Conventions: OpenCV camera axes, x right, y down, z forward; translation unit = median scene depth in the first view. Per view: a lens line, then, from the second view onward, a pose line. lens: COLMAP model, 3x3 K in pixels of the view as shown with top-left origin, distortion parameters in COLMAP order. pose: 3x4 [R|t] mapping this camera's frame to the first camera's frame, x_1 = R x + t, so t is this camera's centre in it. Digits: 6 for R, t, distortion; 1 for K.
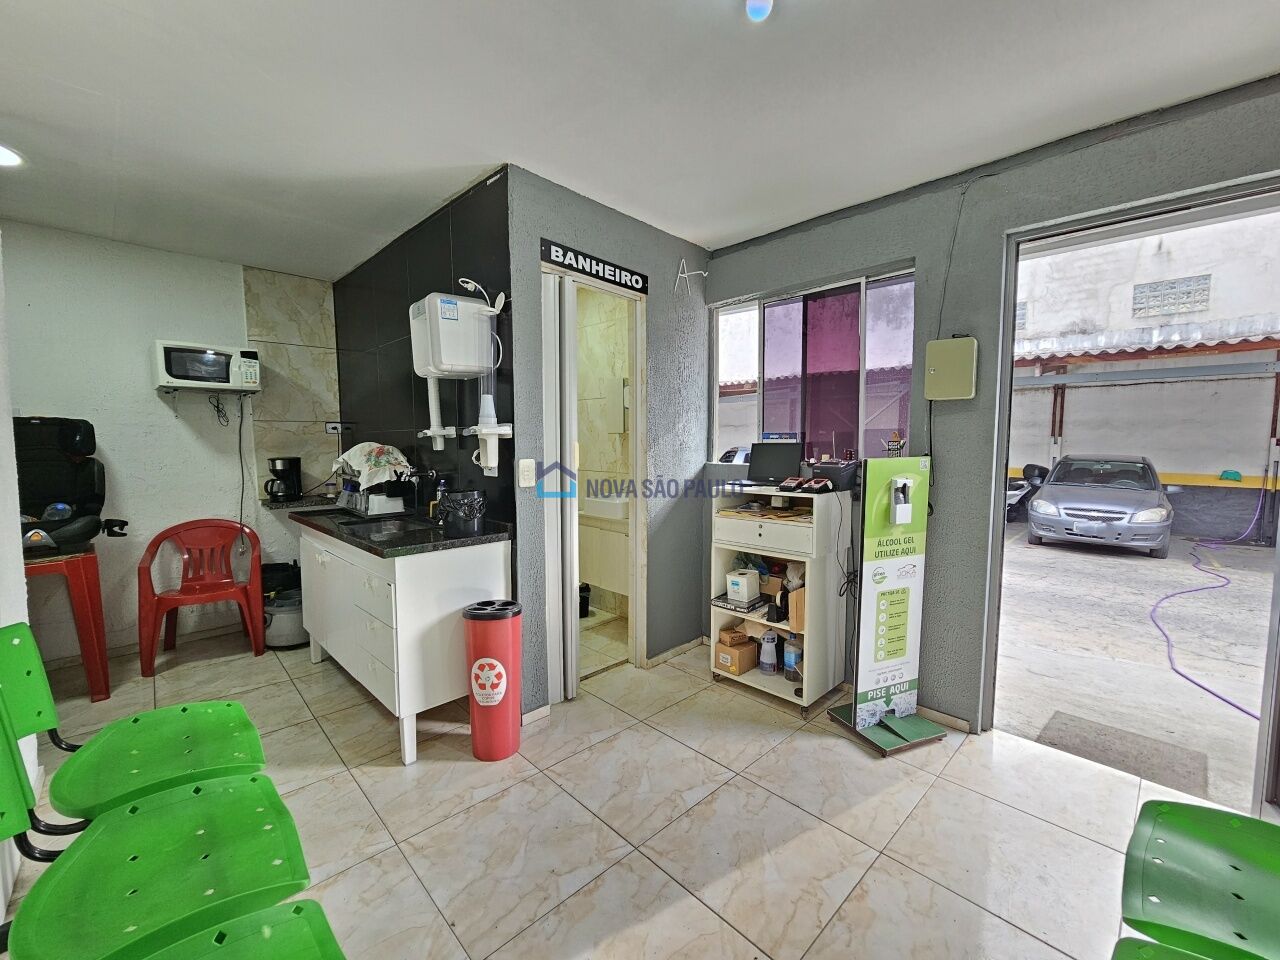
lens RADIAL K [[520.6, 0, 642.0], [0, 520.6, 475.5], [0, 0, 1]] dist [-0.003276, -0.000040]
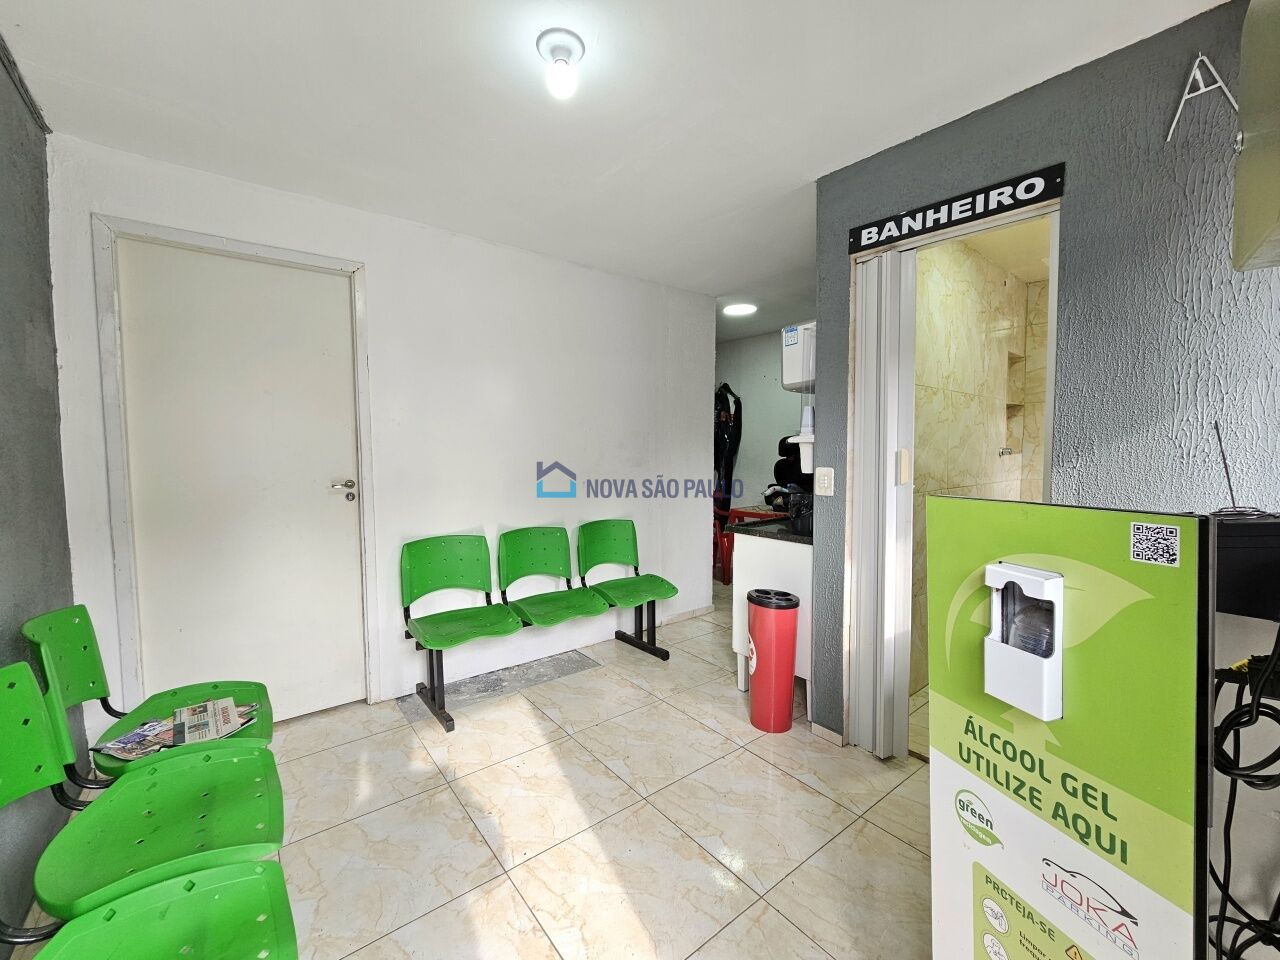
lens RADIAL K [[520.6, 0, 641.6], [0, 520.6, 478.8], [0, 0, 1]] dist [-0.003276, -0.000040]
pose [[-0.095386, 0.056088, -0.993859, 0.743204], [-0.060881, 0.996214, 0.062064, -0.047633], [0.993577, 0.066427, -0.091611, 0.704455]]
